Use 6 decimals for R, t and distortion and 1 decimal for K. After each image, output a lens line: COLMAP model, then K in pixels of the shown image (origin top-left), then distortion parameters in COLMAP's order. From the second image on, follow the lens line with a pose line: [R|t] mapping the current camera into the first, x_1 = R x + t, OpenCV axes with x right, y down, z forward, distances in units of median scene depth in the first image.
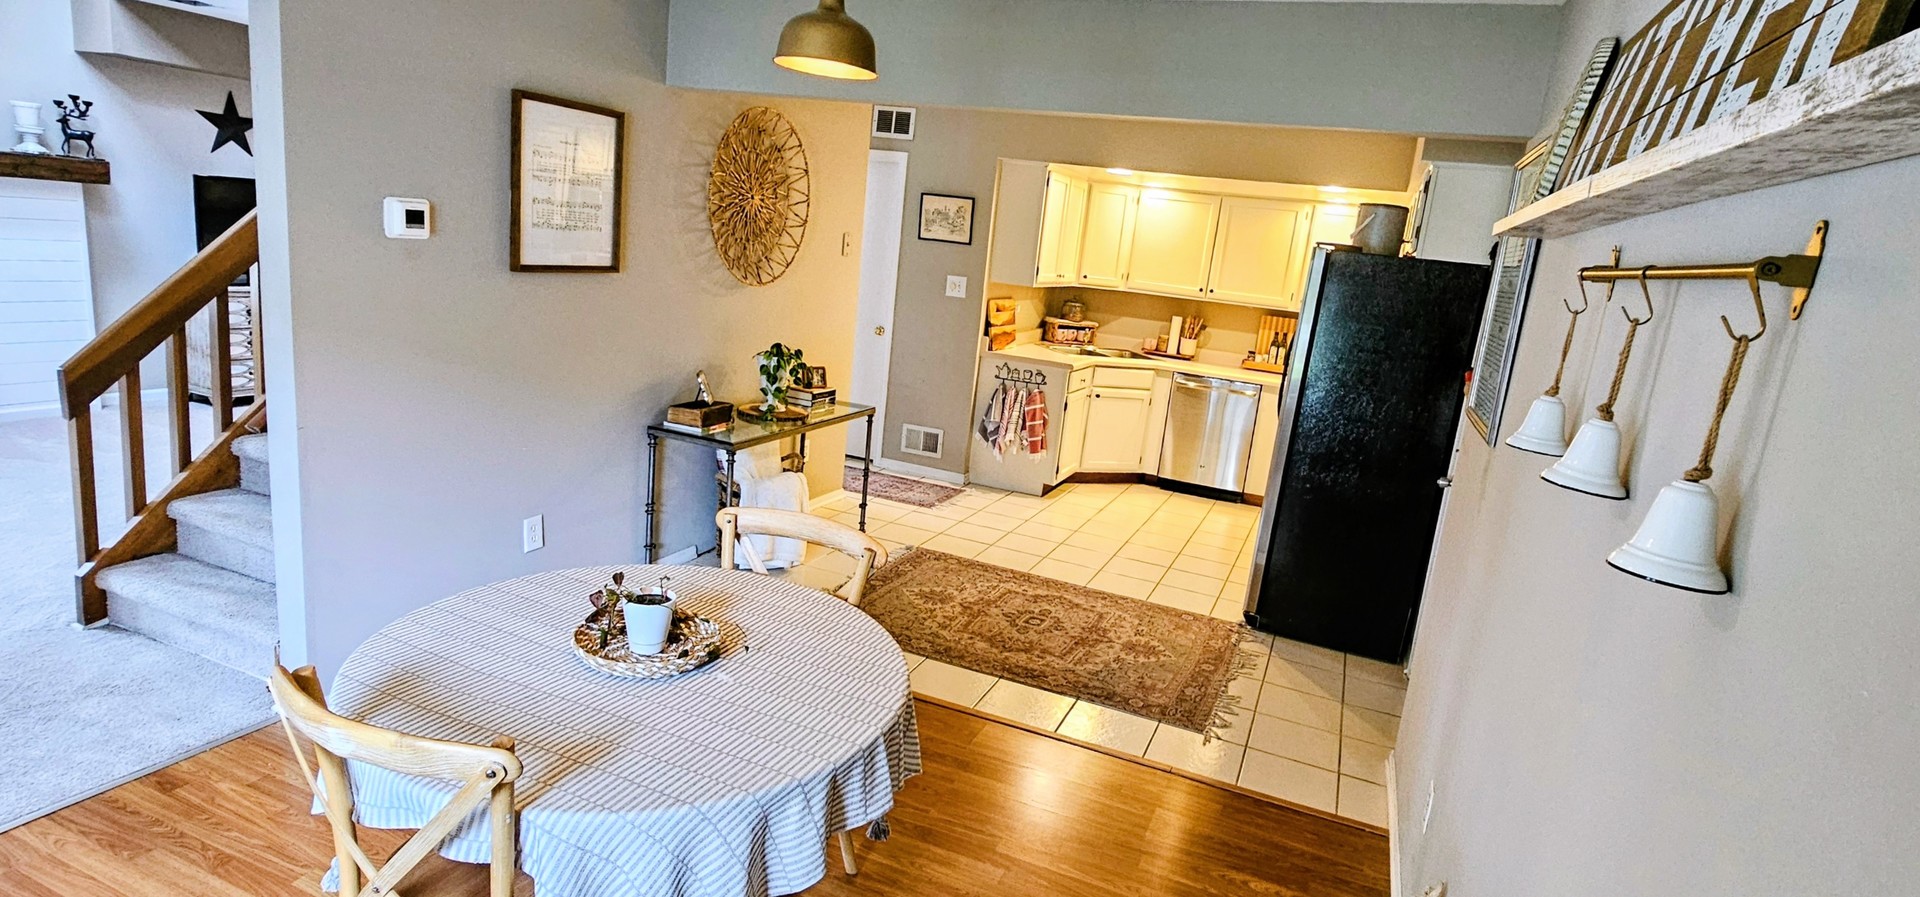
lens RADIAL K [[964.4, 0, 967.7], [0, 964.4, 437.0], [0, 0, 1]] dist [0.000334, 0.000090]
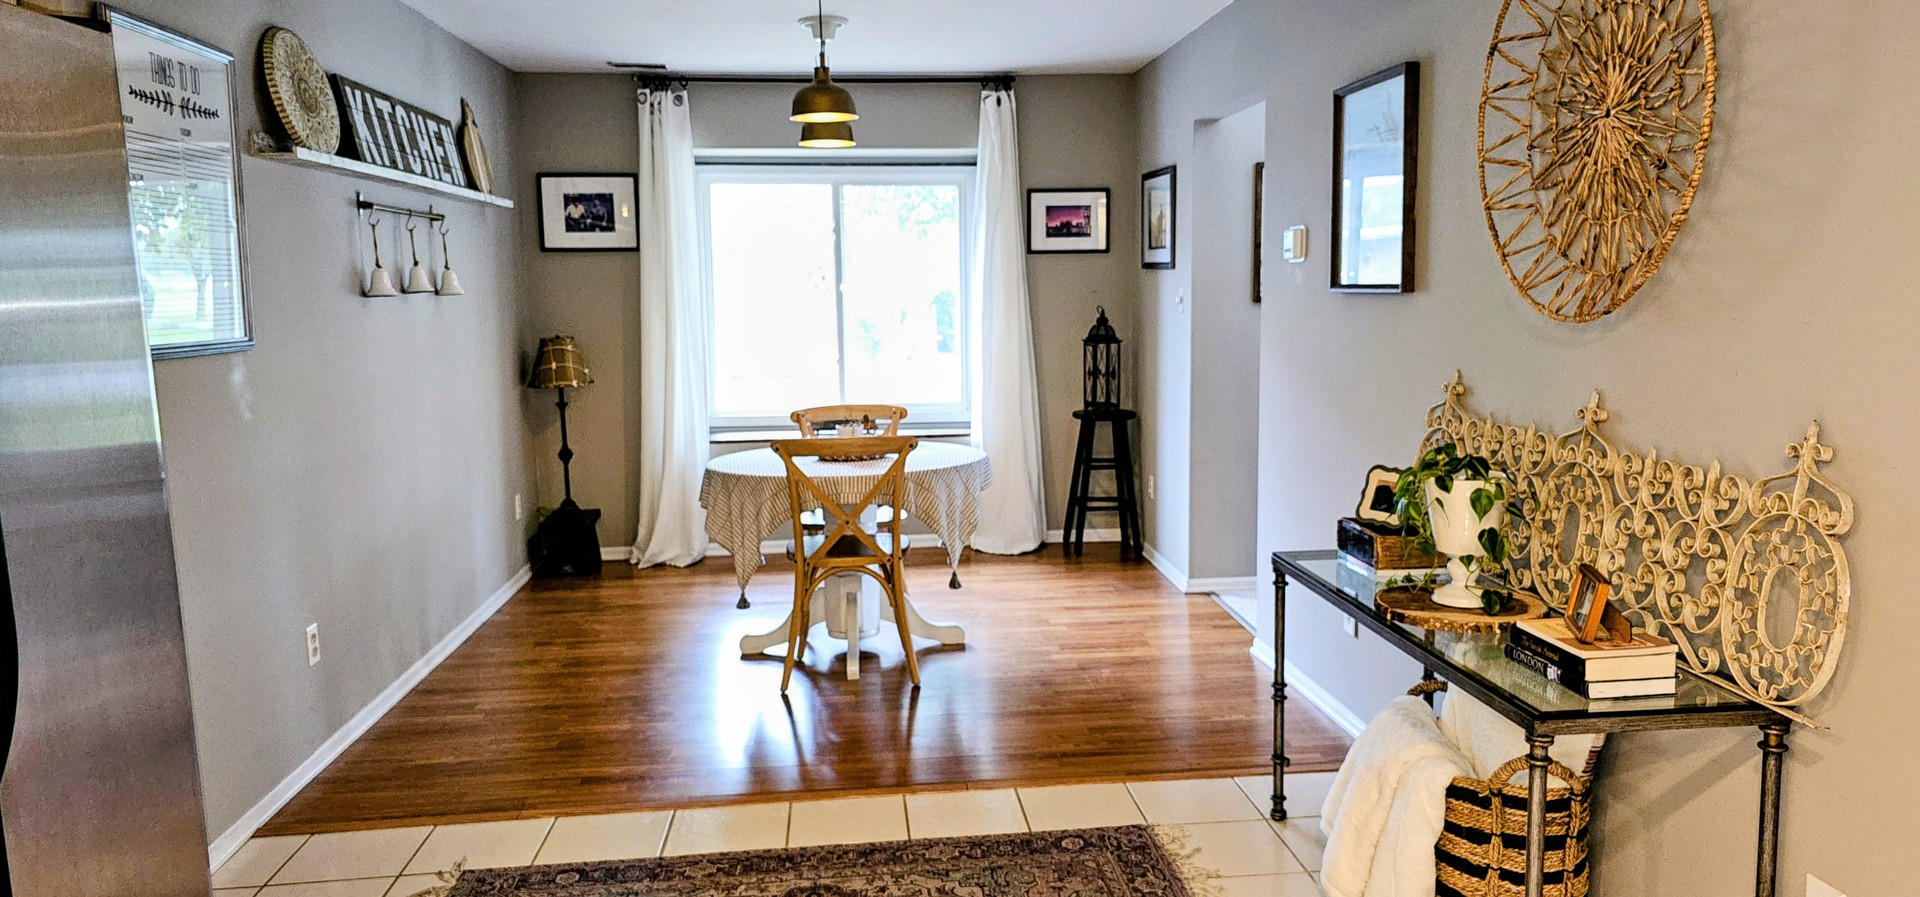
lens RADIAL K [[1291.9, 0, 996.2], [0, 1291.9, 446.4], [0, 0, 1]] dist [0.087509, -0.080614]
pose [[-0.876160, -0.035498, -0.480711, 0.192536], [-0.178669, 0.950161, 0.255484, -0.144477], [0.447684, 0.309733, -0.838835, 0.964268]]
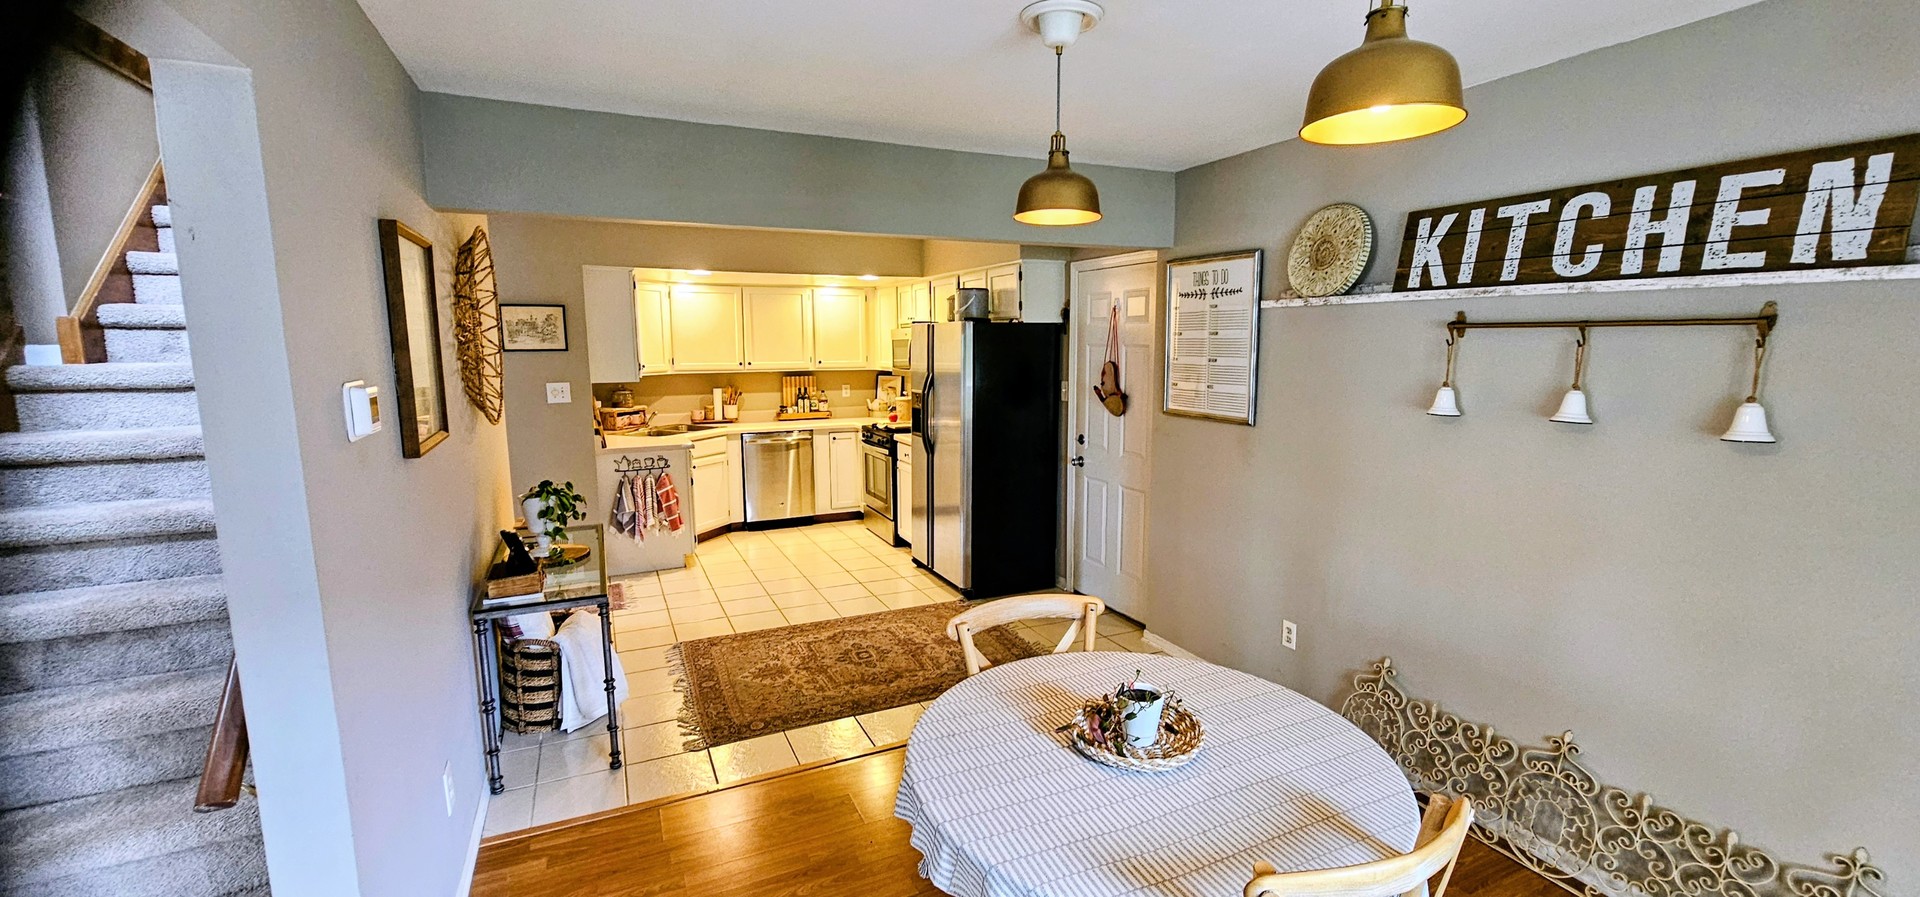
lens RADIAL K [[774.4, 0, 965.2], [0, 774.4, 446.2], [0, 0, 1]] dist [0.000294, -0.000006]
pose [[0.690167, -0.209044, 0.692799, -0.293656], [0.225007, 0.971903, 0.069107, -0.062657], [-0.687780, 0.108189, 0.717812, 0.132968]]
